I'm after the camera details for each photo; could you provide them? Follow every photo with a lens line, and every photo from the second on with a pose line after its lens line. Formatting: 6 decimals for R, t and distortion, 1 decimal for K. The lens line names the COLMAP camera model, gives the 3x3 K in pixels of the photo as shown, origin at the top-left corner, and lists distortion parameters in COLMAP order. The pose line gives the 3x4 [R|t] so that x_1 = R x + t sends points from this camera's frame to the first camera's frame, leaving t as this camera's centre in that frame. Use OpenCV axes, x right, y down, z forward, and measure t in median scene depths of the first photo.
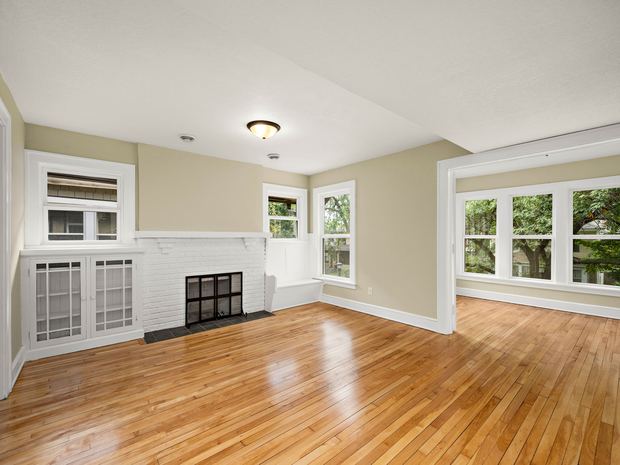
lens RADIAL K [[274.5, 0, 309.6], [0, 274.5, 235.7], [0, 0, 1]] dist [0.000802, 0.000238]
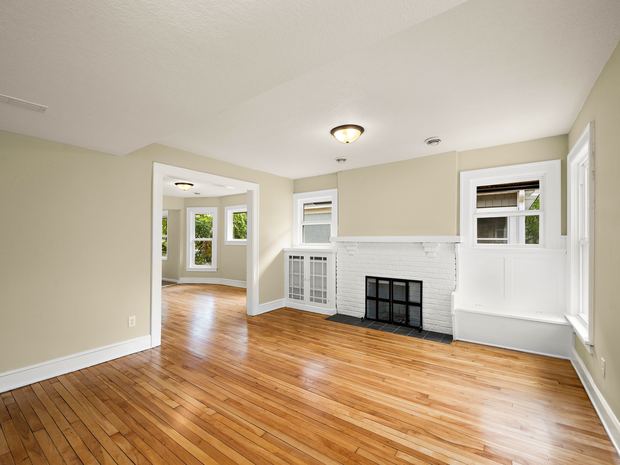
lens RADIAL K [[274.5, 0, 309.6], [0, 274.5, 235.7], [0, 0, 1]] dist [0.000802, 0.000238]
pose [[0.242375, -0.017049, -0.970033, 0.600991], [0.001949, 0.999852, -0.017086, 0.000474], [0.970181, 0.002251, 0.242372, 0.496412]]
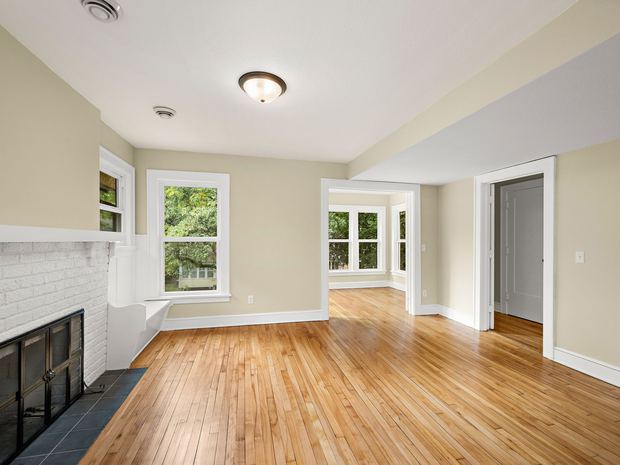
lens RADIAL K [[278.6, 0, 309.9], [0, 278.6, 241.6], [0, 0, 1]] dist [0.000472, 0.000100]
pose [[0.457495, -0.001107, 0.889211, -0.585986], [-0.009164, 0.999940, 0.005960, -0.000393], [-0.889165, -0.010875, 0.457458, 0.448137]]
